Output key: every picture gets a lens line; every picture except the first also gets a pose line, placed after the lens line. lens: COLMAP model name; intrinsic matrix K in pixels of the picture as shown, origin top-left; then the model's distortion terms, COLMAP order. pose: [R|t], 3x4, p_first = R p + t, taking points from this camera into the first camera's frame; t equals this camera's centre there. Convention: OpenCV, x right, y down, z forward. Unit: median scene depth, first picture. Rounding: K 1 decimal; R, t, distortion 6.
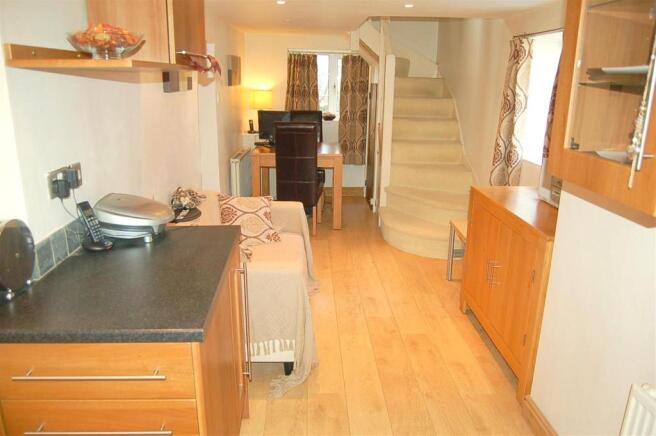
lens RADIAL K [[512.1, 0, 328.3], [0, 512.1, 233.9], [0, 0, 1]] dist [-0.068863, 0.005975]
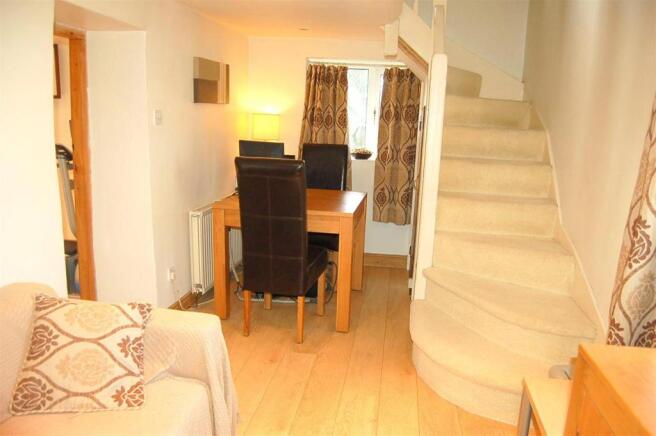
lens RADIAL K [[512.1, 0, 328.3], [0, 512.1, 233.9], [0, 0, 1]] dist [-0.068863, 0.005975]
pose [[0.984630, 0.057206, -0.165022, 0.081636], [-0.069208, 0.995288, -0.067915, -0.070421], [0.160359, 0.078292, 0.983949, 0.314708]]
